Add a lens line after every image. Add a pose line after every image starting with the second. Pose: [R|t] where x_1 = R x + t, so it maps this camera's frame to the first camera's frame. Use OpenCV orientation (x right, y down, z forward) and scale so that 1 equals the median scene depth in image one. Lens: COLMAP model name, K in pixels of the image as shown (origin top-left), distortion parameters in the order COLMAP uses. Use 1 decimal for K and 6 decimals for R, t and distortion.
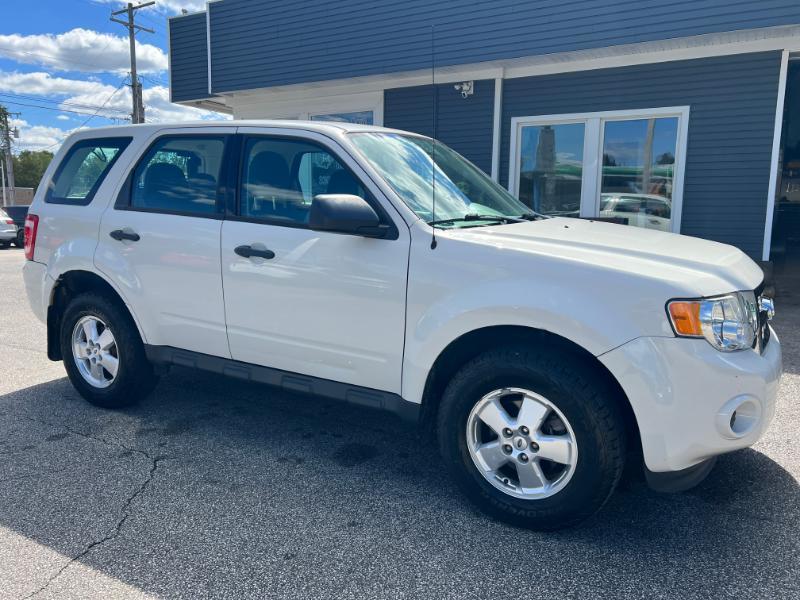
lens RADIAL K [[604.1, 0, 401.4], [0, 604.1, 298.7], [0, 0, 1]] dist [0.043082, -0.045741]
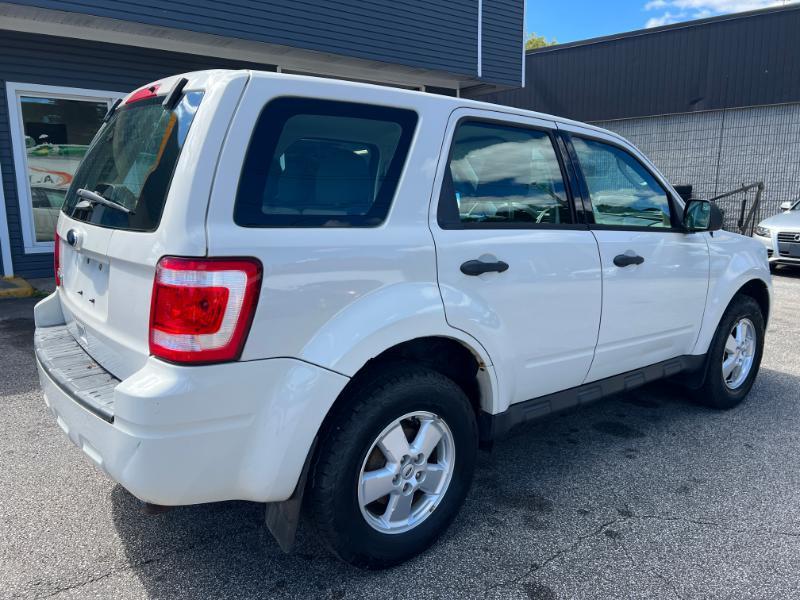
lens RADIAL K [[604.1, 0, 398.8], [0, 604.1, 305.5], [0, 0, 1]] dist [0.043082, -0.045741]
pose [[0.368334, -0.182345, 0.911636, -1.202338], [0.150258, 0.979361, 0.135182, -0.180771], [-0.917471, 0.087188, 0.388131, 0.909119]]
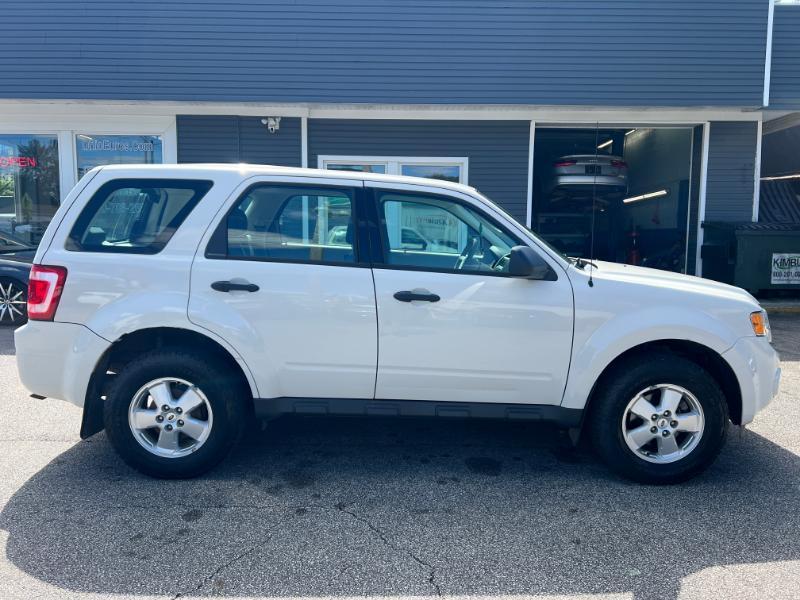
lens RADIAL K [[604.1, 0, 405.4], [0, 604.1, 302.0], [0, 0, 1]] dist [0.043082, -0.045741]
pose [[0.859077, -0.060057, 0.508310, -0.770802], [0.077029, 0.996952, -0.012394, -0.051965], [-0.506016, 0.049802, 0.861085, 0.063089]]
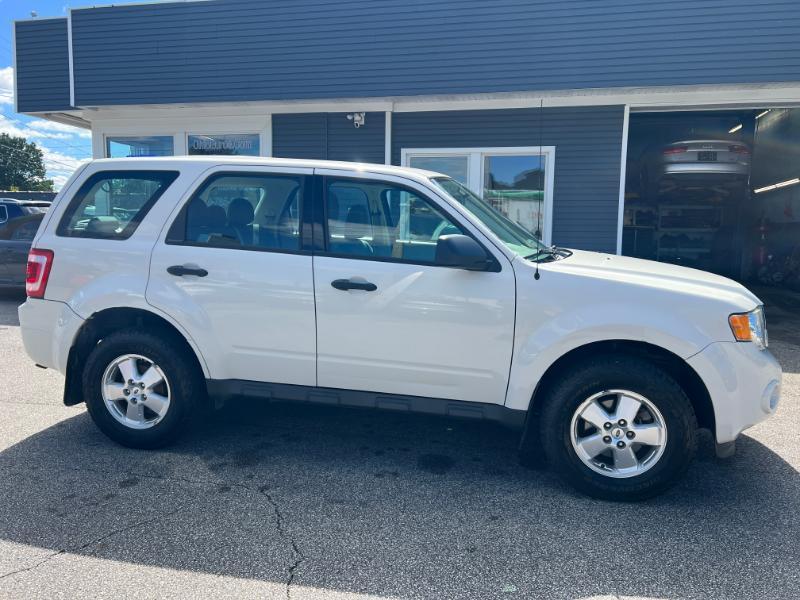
lens RADIAL K [[604.1, 0, 407.4], [0, 604.1, 299.9], [0, 0, 1]] dist [0.043082, -0.045741]
pose [[0.952581, -0.034323, 0.302342, -0.450827], [0.042615, 0.998874, -0.020869, -0.022480], [-0.301286, 0.032764, 0.952971, -0.056427]]
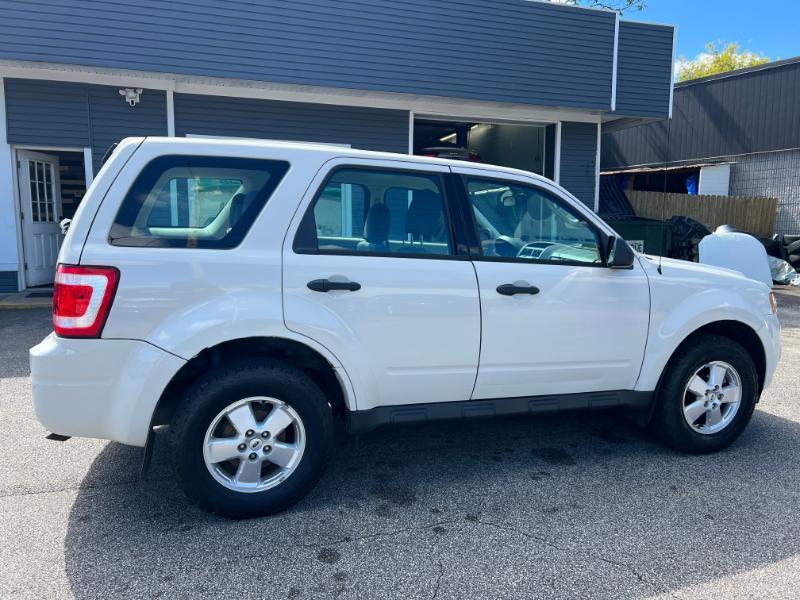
lens RADIAL K [[604.1, 0, 402.7], [0, 604.1, 301.4], [0, 0, 1]] dist [0.043082, -0.045741]
pose [[0.646744, -0.100863, 0.756009, -1.102736], [0.112746, 0.992971, 0.036026, -0.110144], [-0.754328, 0.061937, 0.653569, 0.438099]]
